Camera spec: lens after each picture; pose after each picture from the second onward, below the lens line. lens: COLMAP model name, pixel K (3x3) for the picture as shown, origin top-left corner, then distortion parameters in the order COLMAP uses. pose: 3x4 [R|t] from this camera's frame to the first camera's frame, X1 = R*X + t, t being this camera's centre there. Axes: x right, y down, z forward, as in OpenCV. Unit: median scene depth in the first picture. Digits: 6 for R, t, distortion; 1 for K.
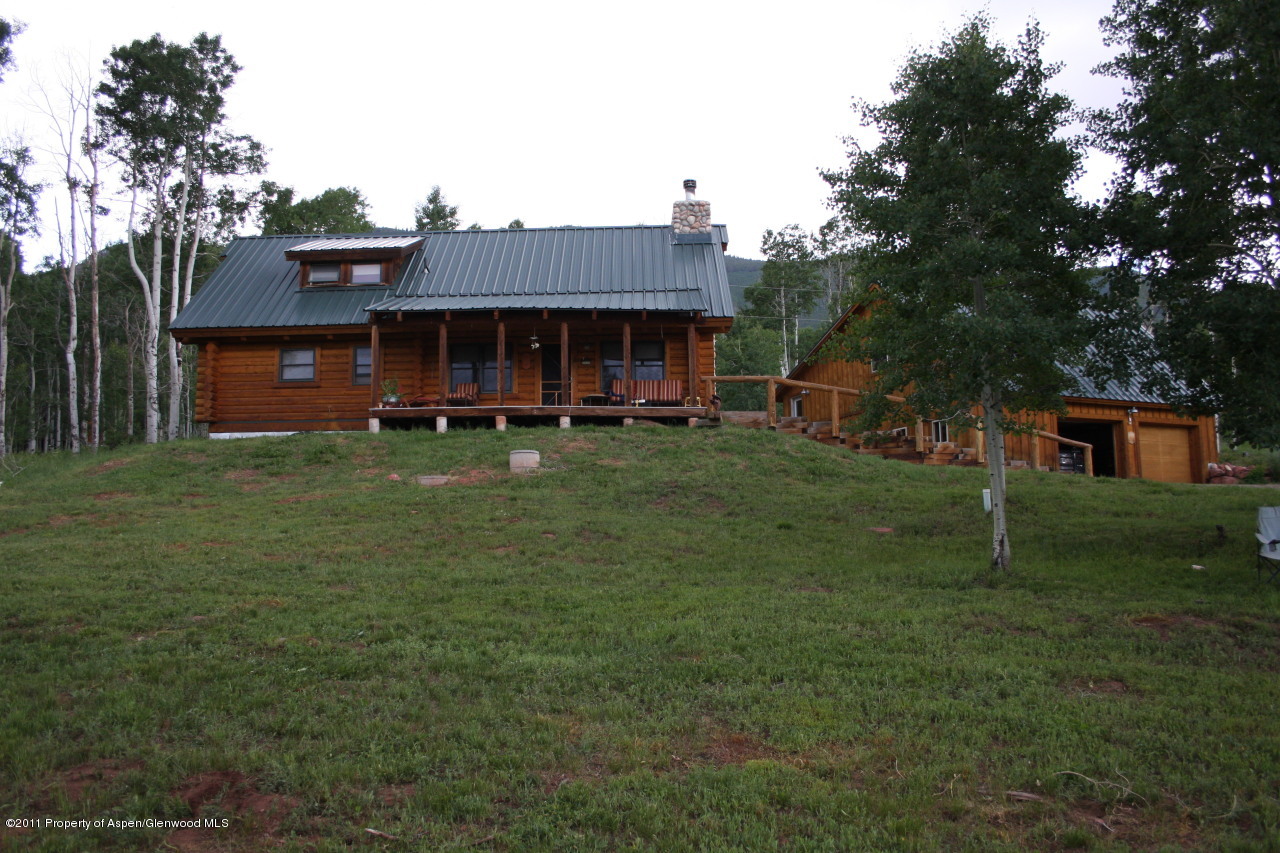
lens RADIAL K [[1072.3, 0, 640.0], [0, 1072.3, 426.5], [0, 0, 1]] dist [-0.134560, 0.018409]
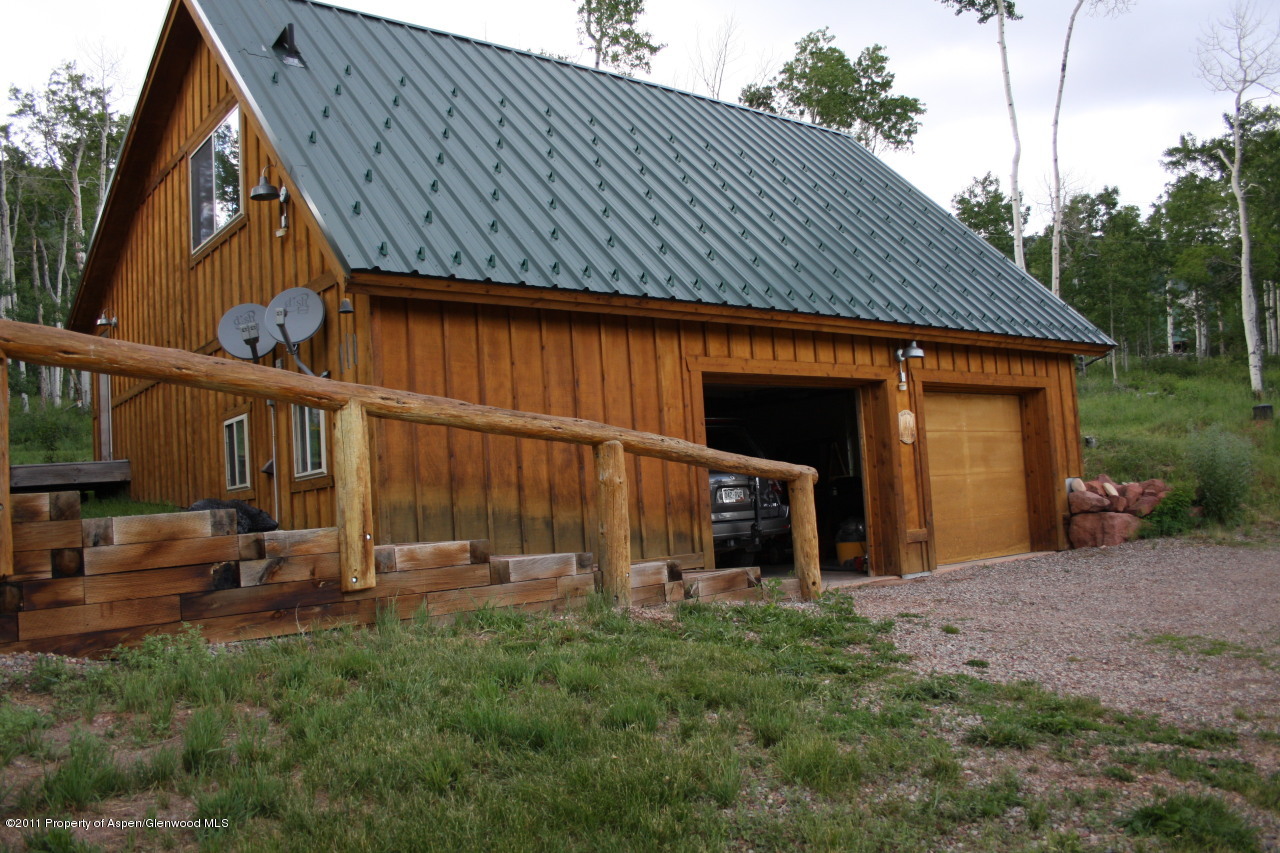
lens RADIAL K [[1072.3, 0, 640.0], [0, 1072.3, 426.5], [0, 0, 1]] dist [-0.134560, 0.018409]
pose [[0.956115, -0.024214, 0.291990, 0.275382], [0.008305, 0.998419, 0.055601, -0.010834], [-0.292874, -0.050736, 0.954804, 0.674847]]
